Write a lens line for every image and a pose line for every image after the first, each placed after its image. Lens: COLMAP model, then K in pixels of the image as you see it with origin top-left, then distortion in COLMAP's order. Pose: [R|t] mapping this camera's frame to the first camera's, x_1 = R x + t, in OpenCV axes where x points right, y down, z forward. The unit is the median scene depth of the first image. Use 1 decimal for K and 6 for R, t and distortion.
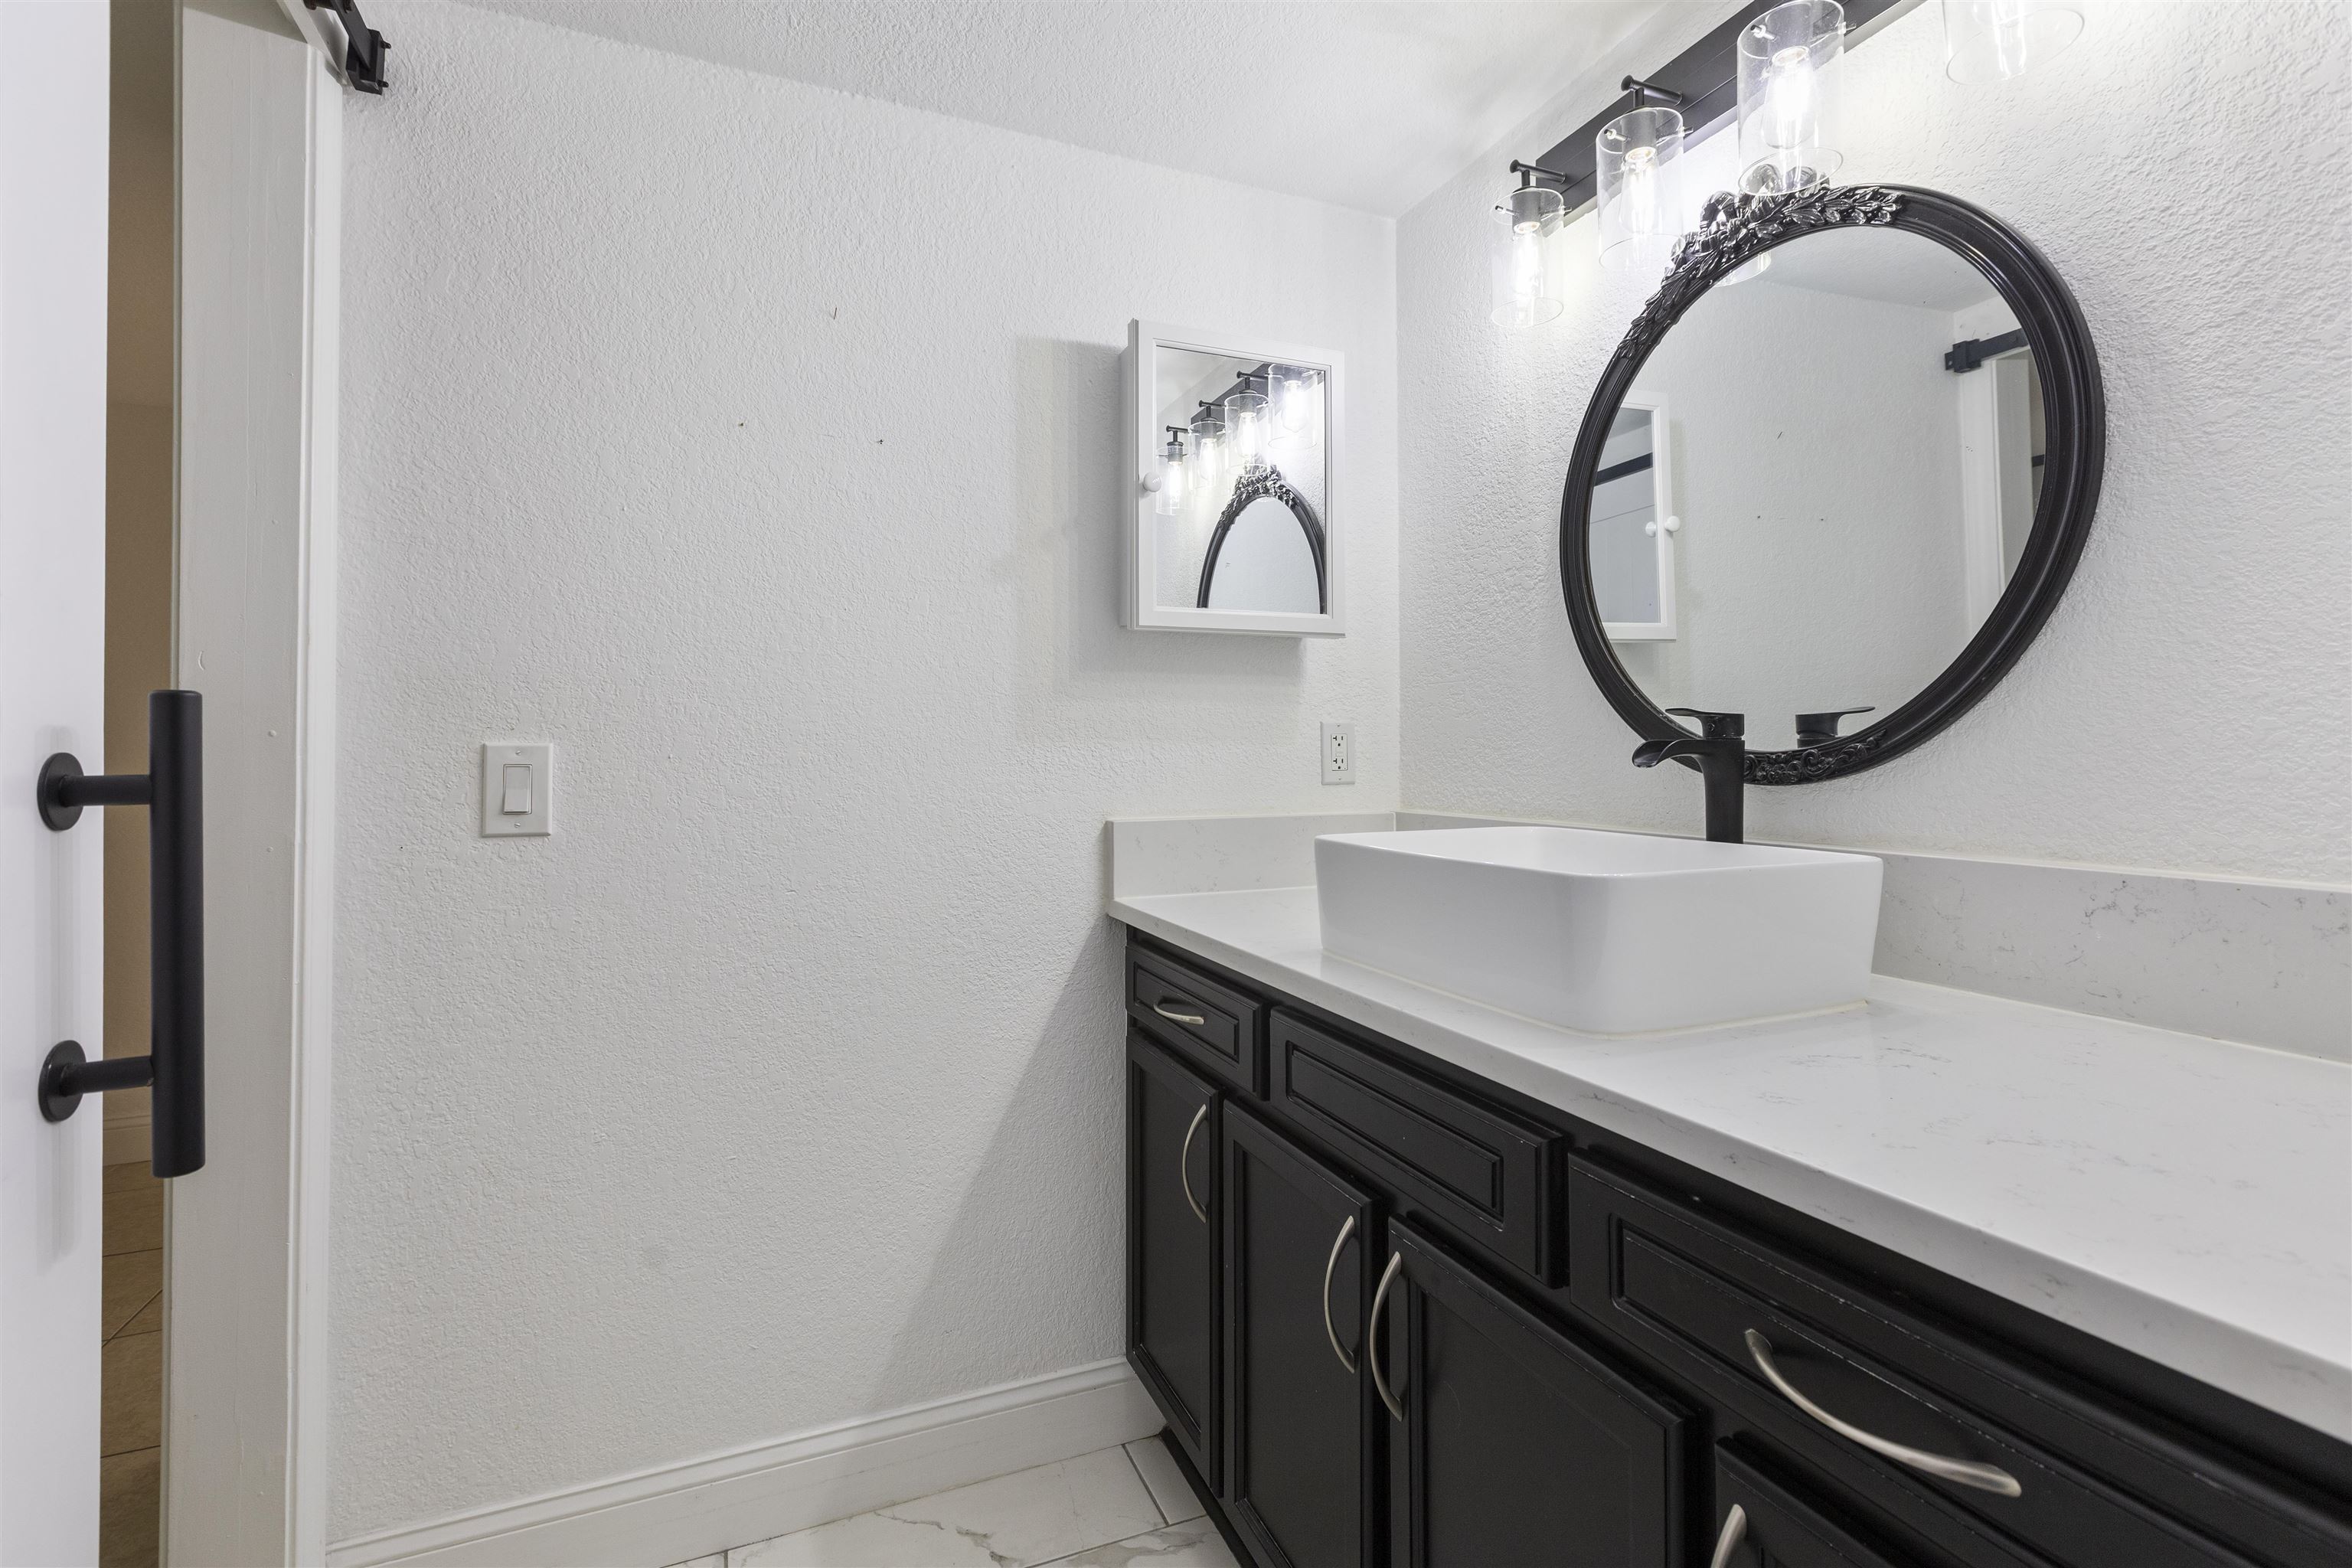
lens RADIAL K [[1045.0, 0, 1181.5], [0, 1045.0, 760.0], [0, 0, 1]] dist [-0.001726, -0.000117]
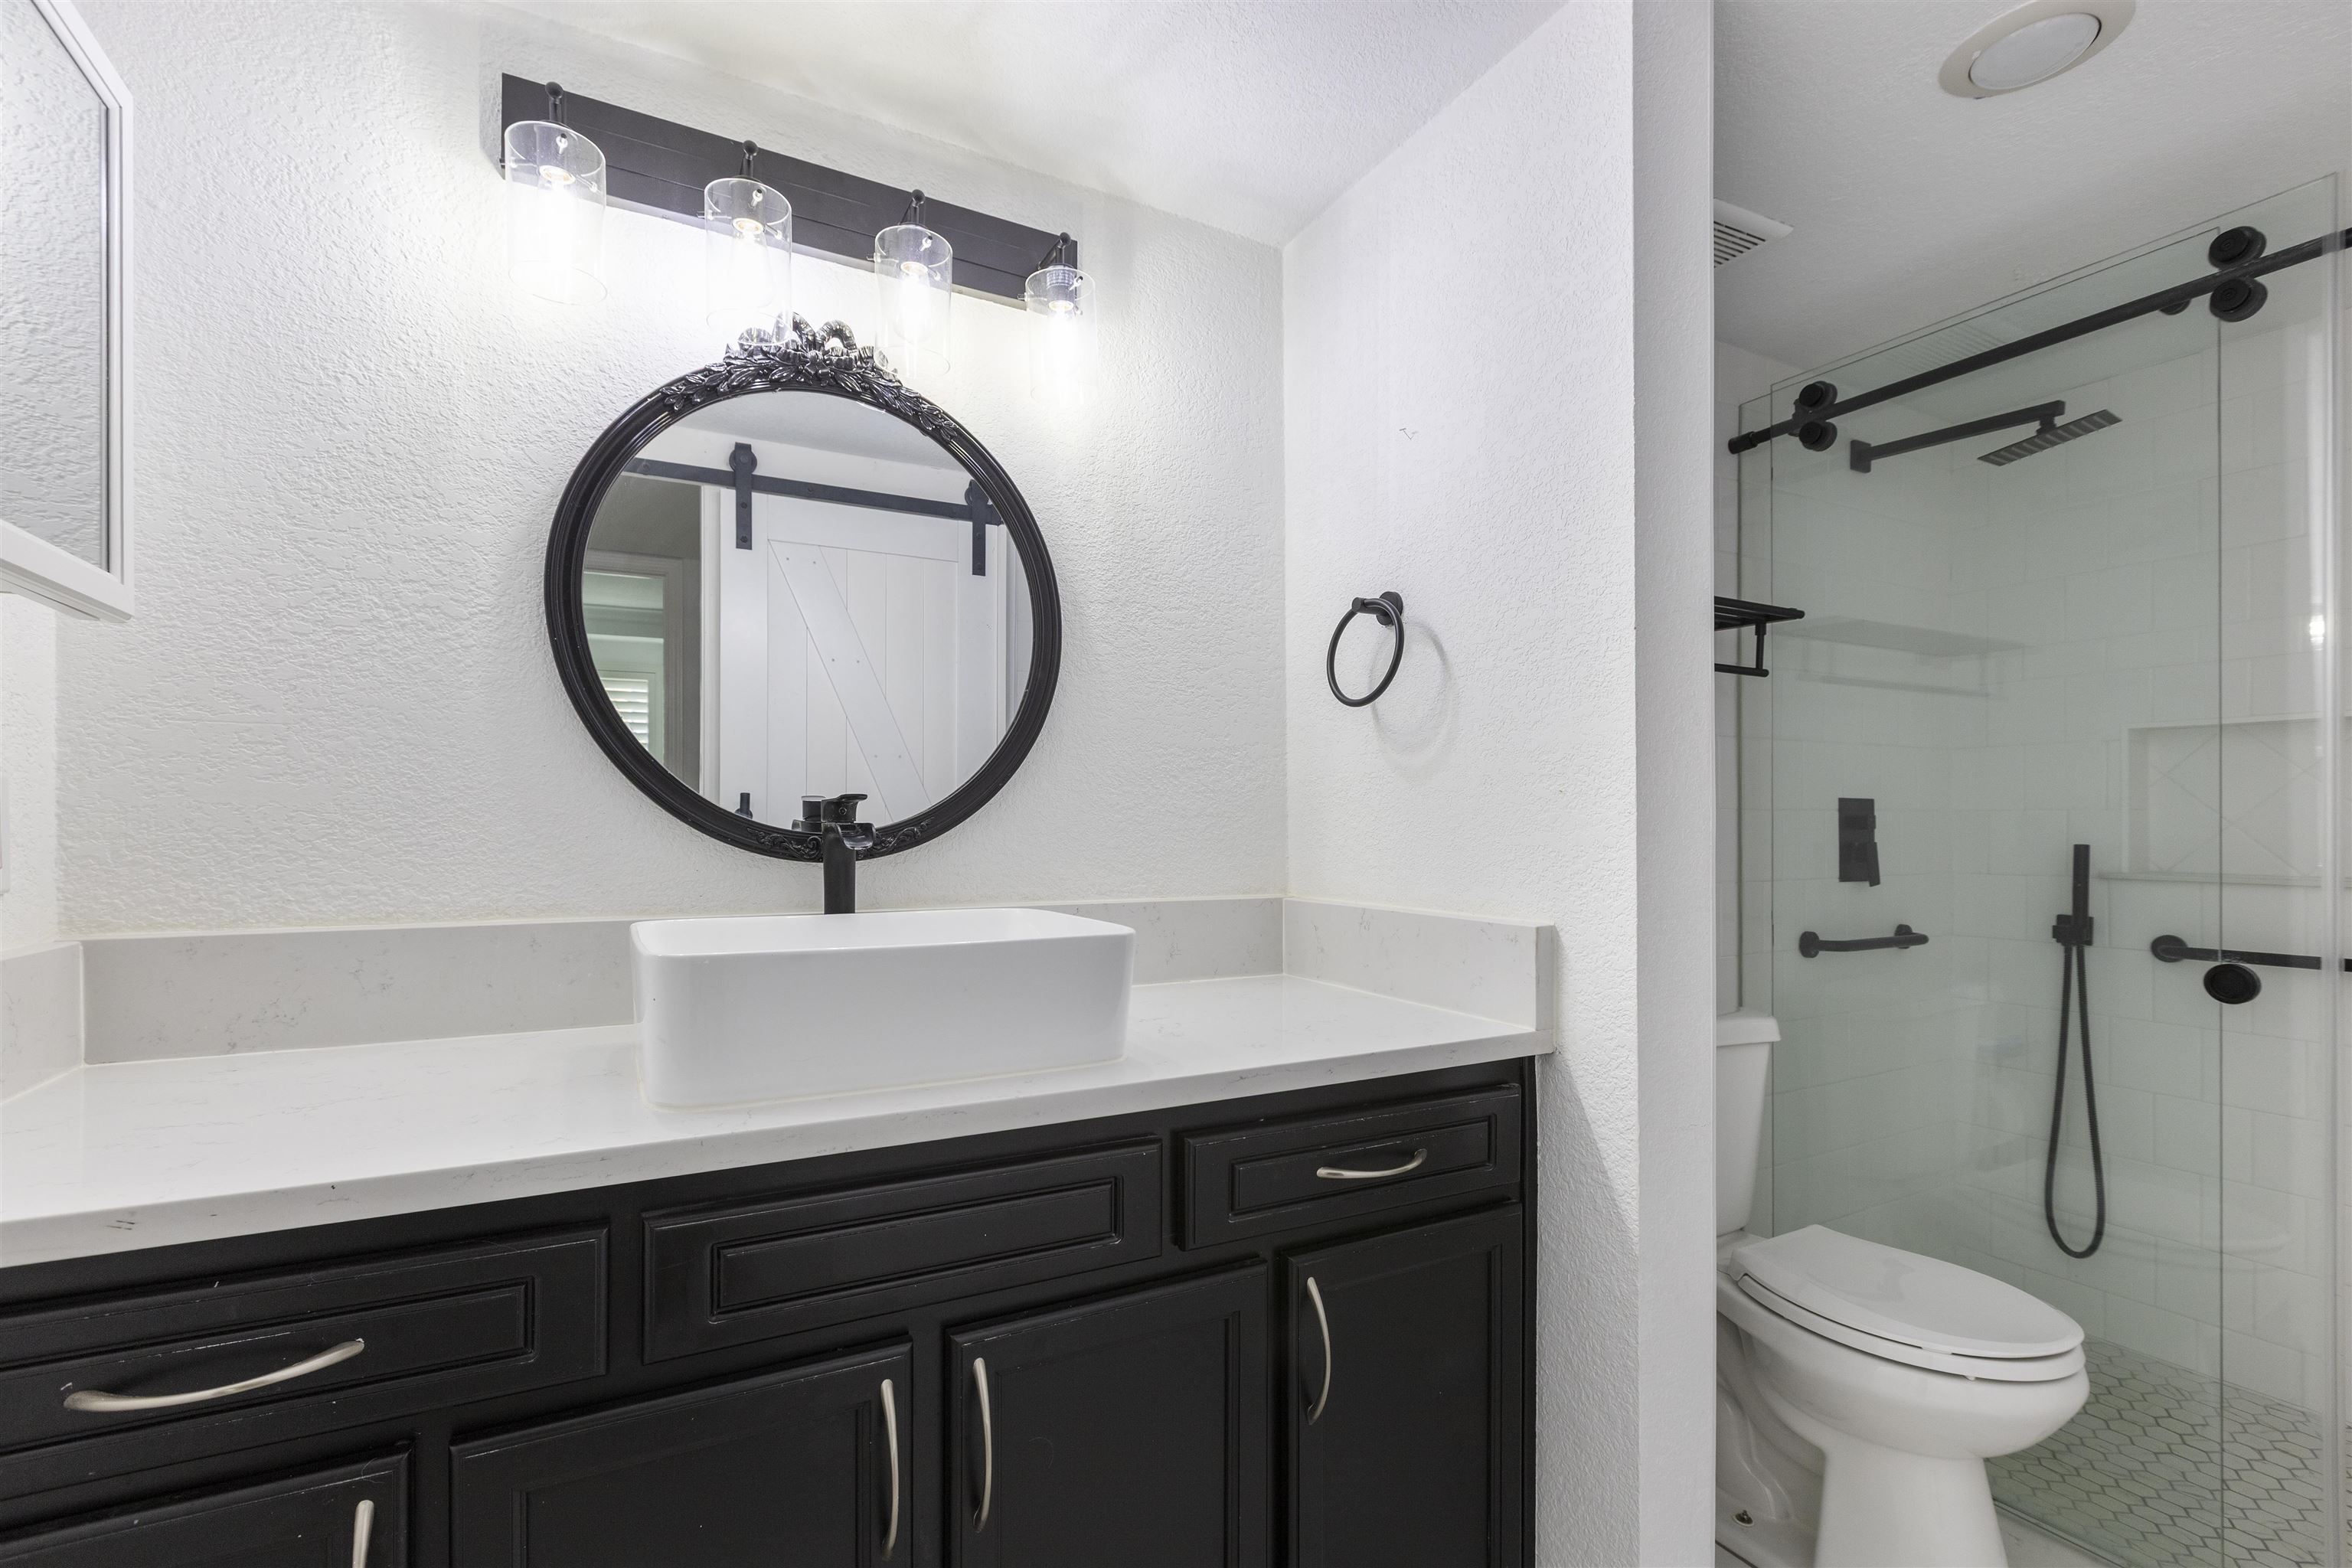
lens RADIAL K [[1045.0, 0, 1163.2], [0, 1045.0, 831.6], [0, 0, 1]] dist [-0.001726, -0.000117]
pose [[-0.059231, -0.010632, 0.998188, -0.639021], [-0.000687, 0.999943, 0.010610, -0.022495], [-0.998244, -0.000058, -0.059235, 0.734750]]
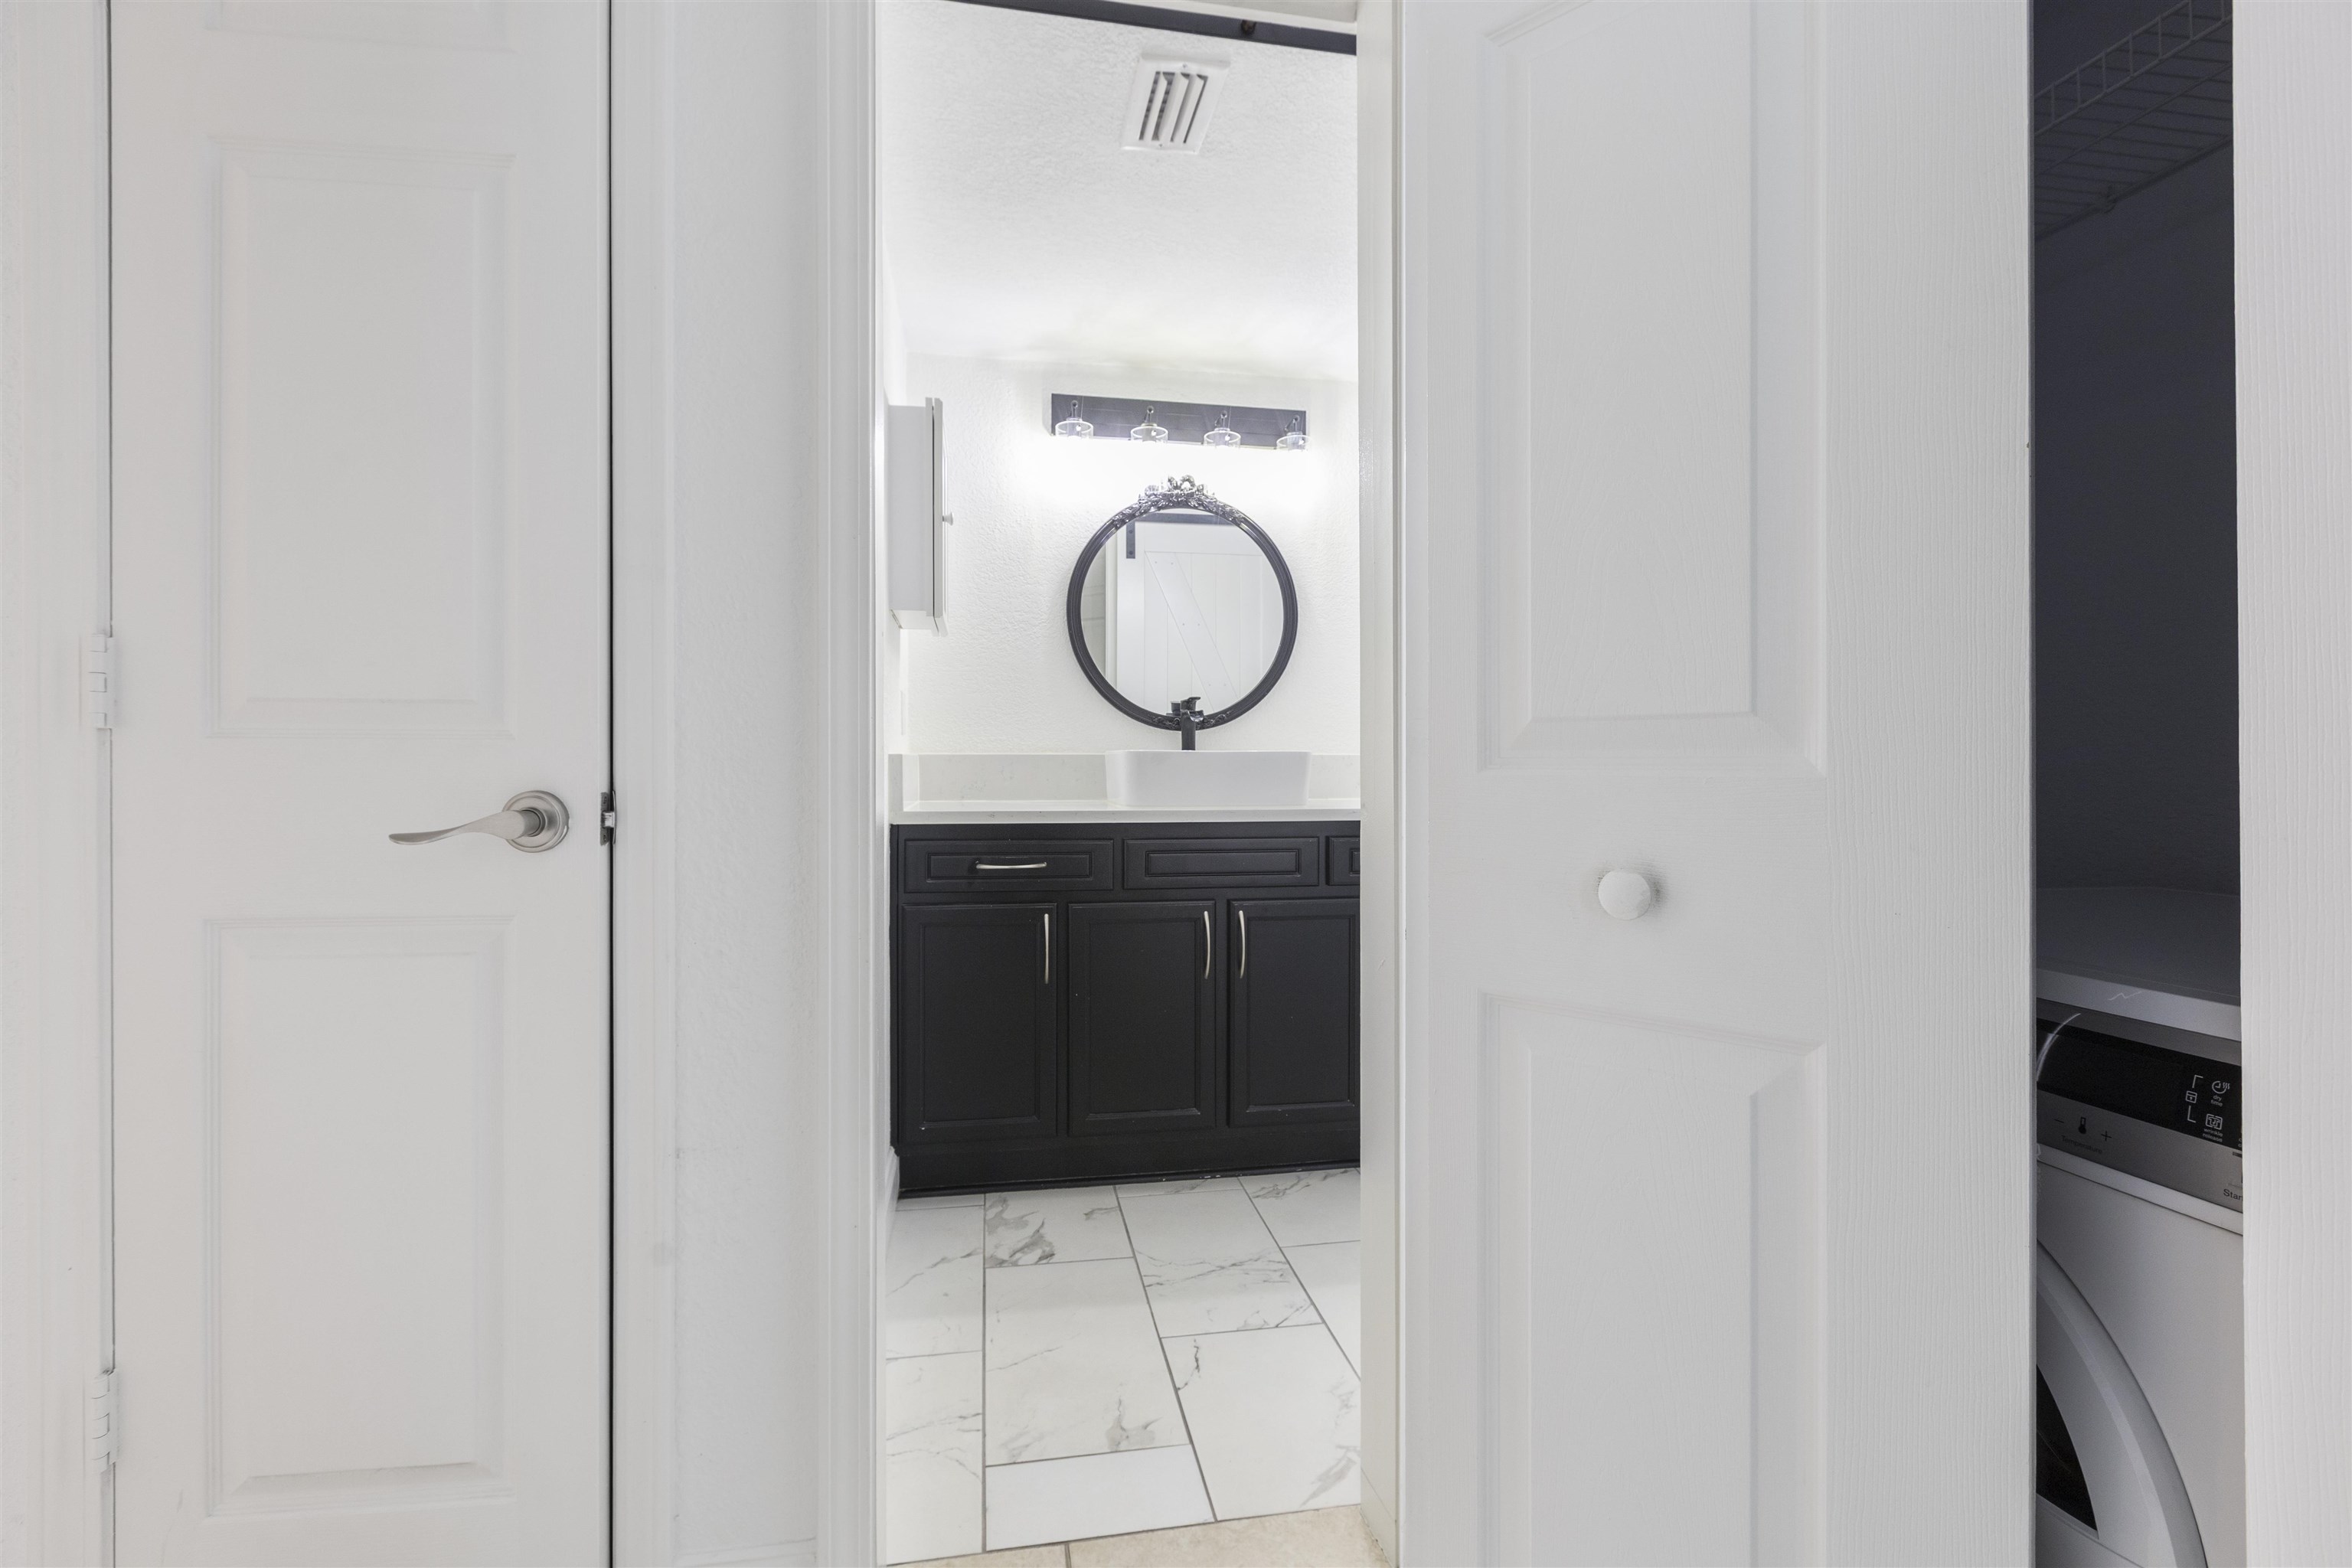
lens RADIAL K [[1045.0, 0, 1178.0], [0, 1045.0, 764.8], [0, 0, 1]] dist [-0.001726, -0.000117]
pose [[0.242994, -0.010174, 0.969974, -1.873913], [0.002019, 0.999948, 0.009983, 0.081919], [-0.970026, -0.000467, 0.243002, 0.445453]]
